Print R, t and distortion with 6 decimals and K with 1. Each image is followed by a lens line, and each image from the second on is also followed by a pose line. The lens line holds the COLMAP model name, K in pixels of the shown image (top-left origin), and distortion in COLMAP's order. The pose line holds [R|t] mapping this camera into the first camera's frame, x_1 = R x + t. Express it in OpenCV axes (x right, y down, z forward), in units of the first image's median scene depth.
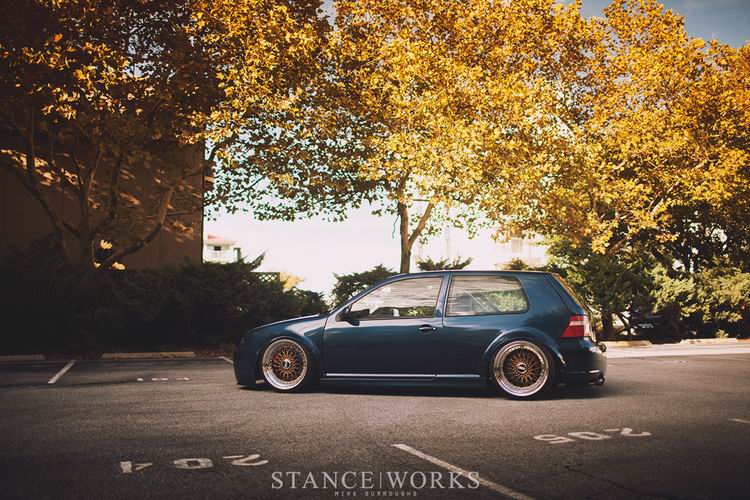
lens RADIAL K [[738.1, 0, 375.0], [0, 738.1, 250.0], [0, 0, 1]] dist [0.009547, 0.008356]
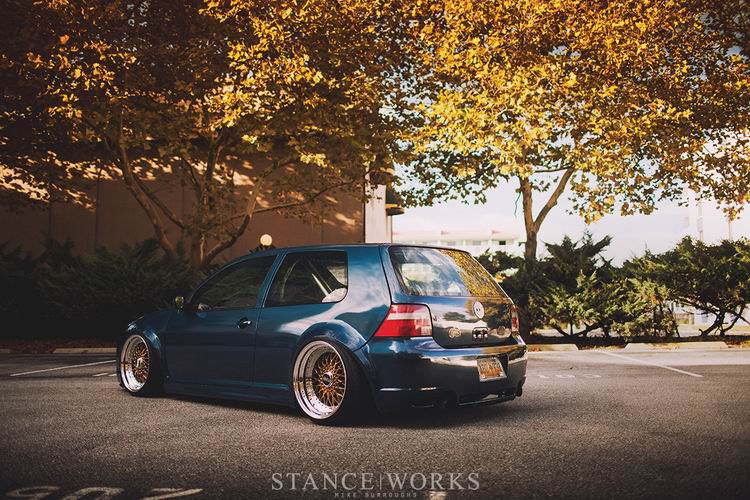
lens RADIAL K [[738.1, 0, 375.0], [0, 738.1, 250.0], [0, 0, 1]] dist [0.009547, 0.008356]
pose [[0.902120, -0.040851, -0.429547, 0.261738], [0.043166, 0.999058, -0.004358, 0.018853], [0.429321, -0.014610, 0.903034, 0.171079]]
